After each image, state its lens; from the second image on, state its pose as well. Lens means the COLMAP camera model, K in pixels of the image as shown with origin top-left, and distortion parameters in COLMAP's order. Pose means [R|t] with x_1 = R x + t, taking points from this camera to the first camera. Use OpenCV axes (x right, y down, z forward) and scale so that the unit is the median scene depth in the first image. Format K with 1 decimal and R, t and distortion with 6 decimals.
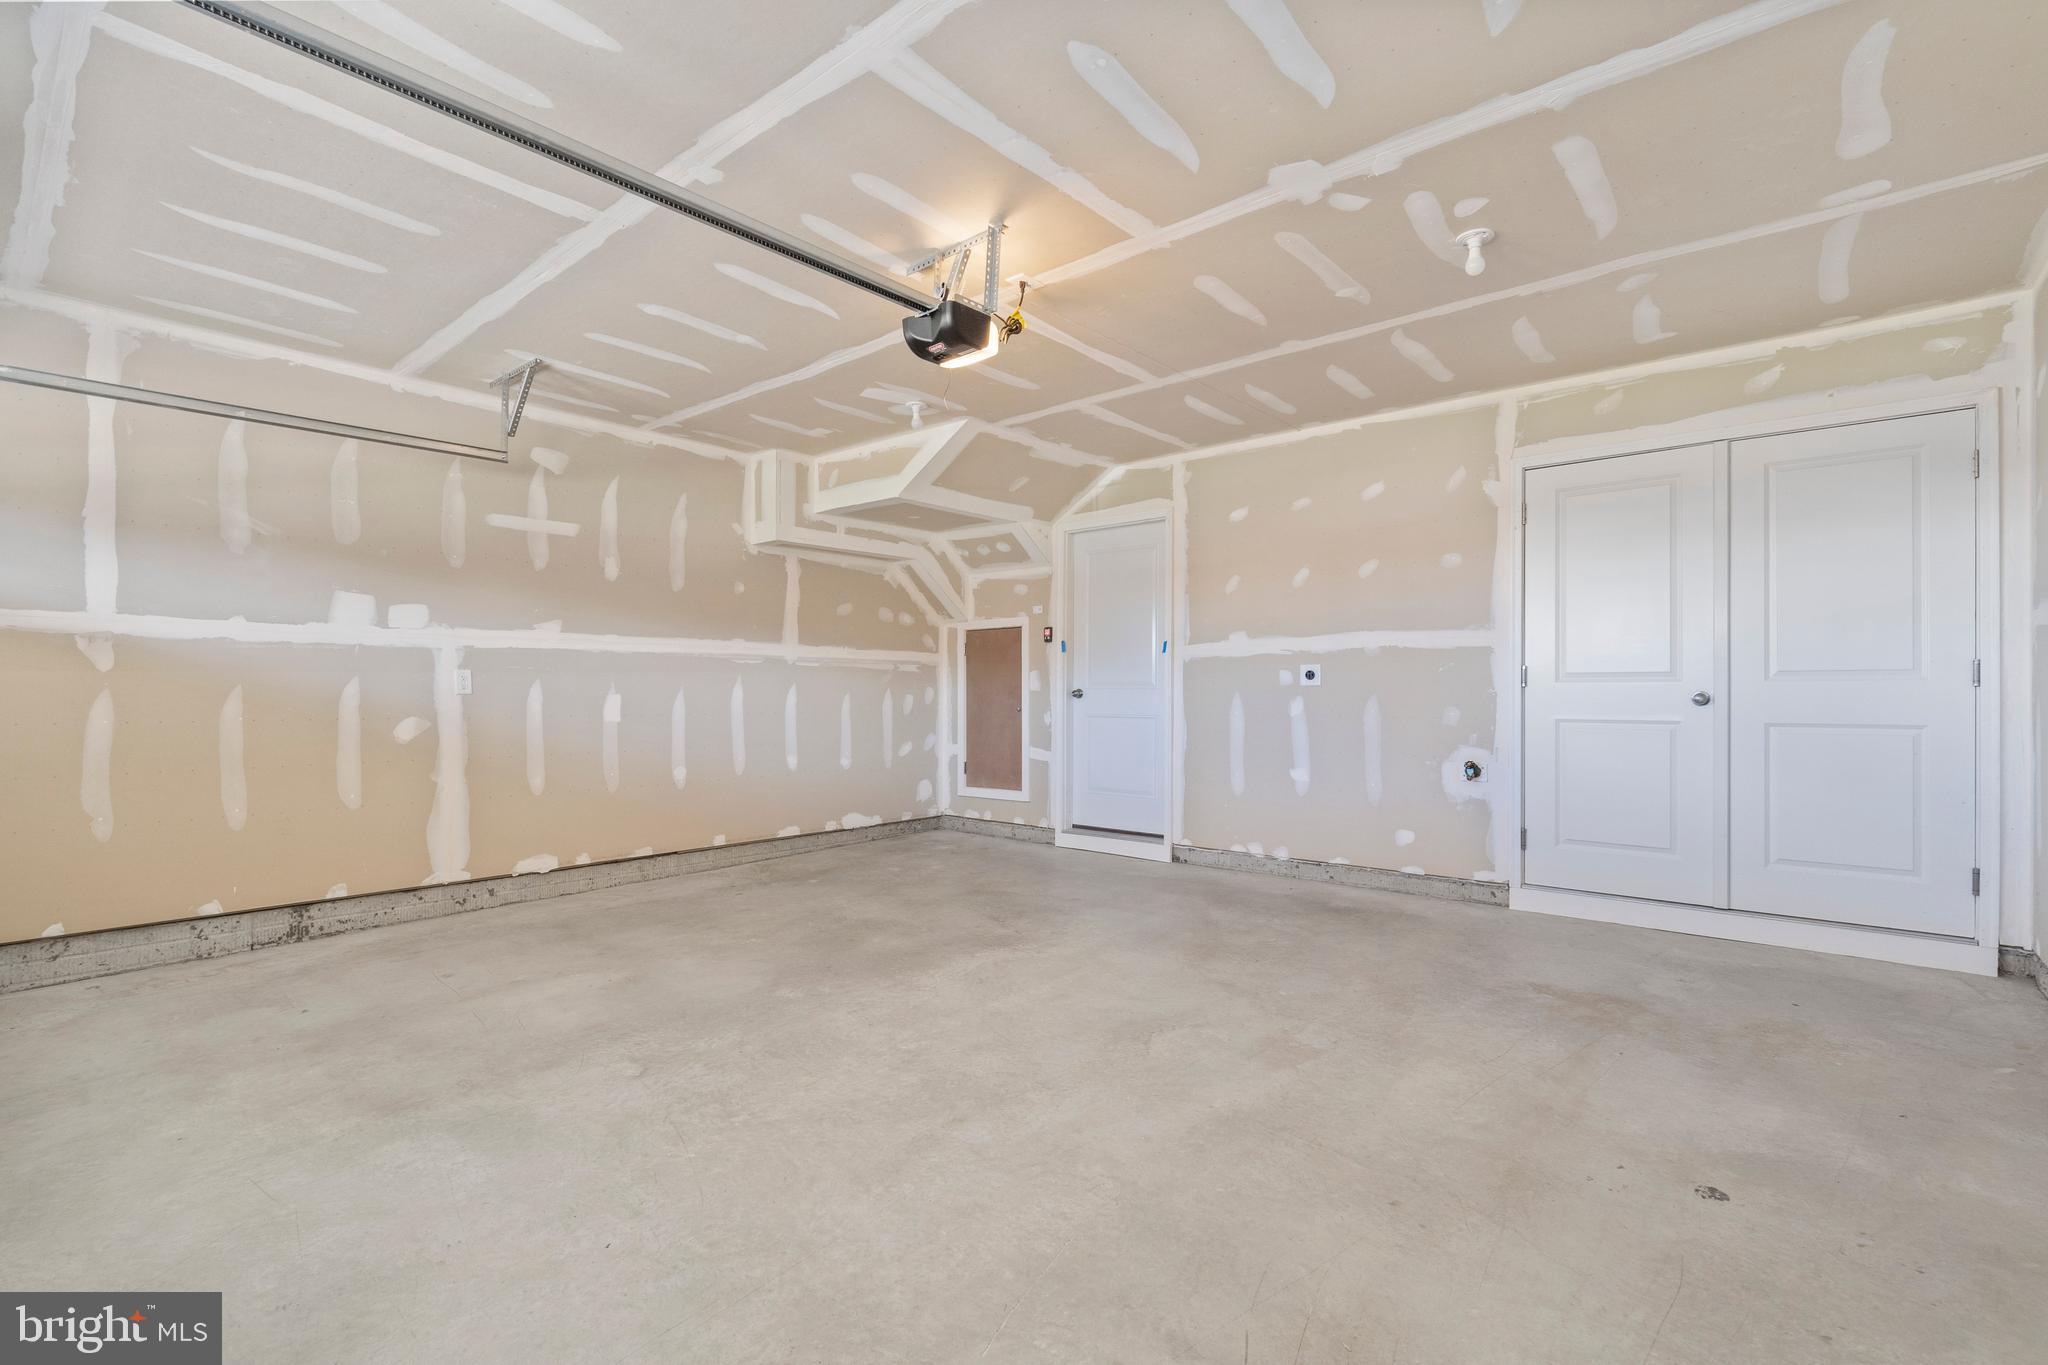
lens RADIAL K [[926.9, 0, 1017.8], [0, 926.9, 693.7], [0, 0, 1]] dist [0.000776, 0.000695]
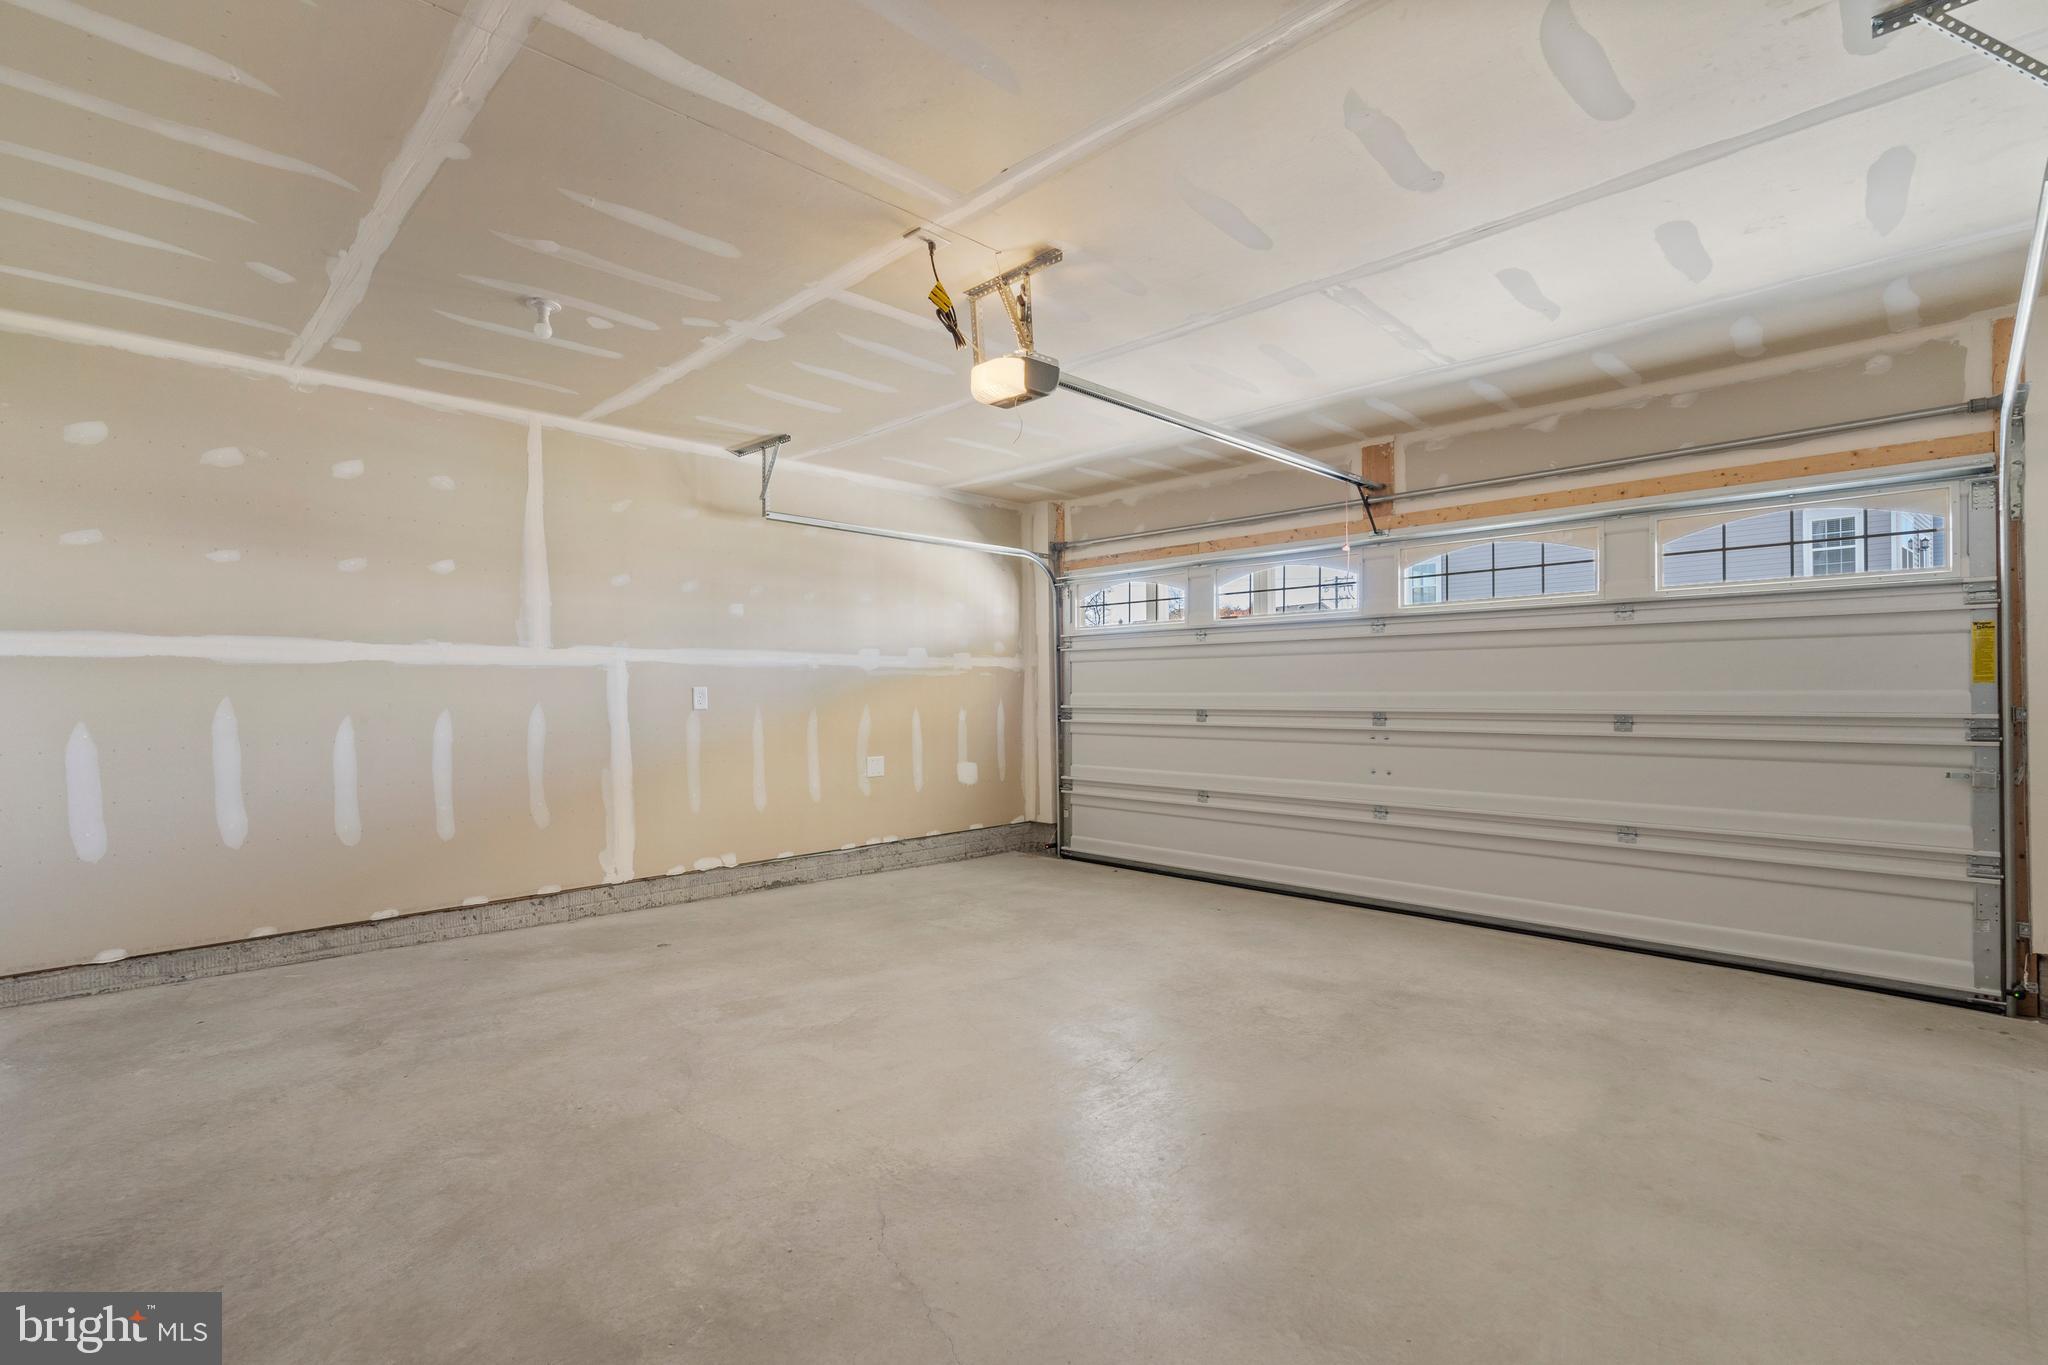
lens RADIAL K [[926.9, 0, 1017.8], [0, 926.9, 693.7], [0, 0, 1]] dist [0.000776, 0.000695]
pose [[-0.997151, 0.007056, 0.075106, -0.147235], [0.007313, 0.999968, 0.003147, -0.025751], [-0.075081, 0.003687, -0.997171, 1.987924]]
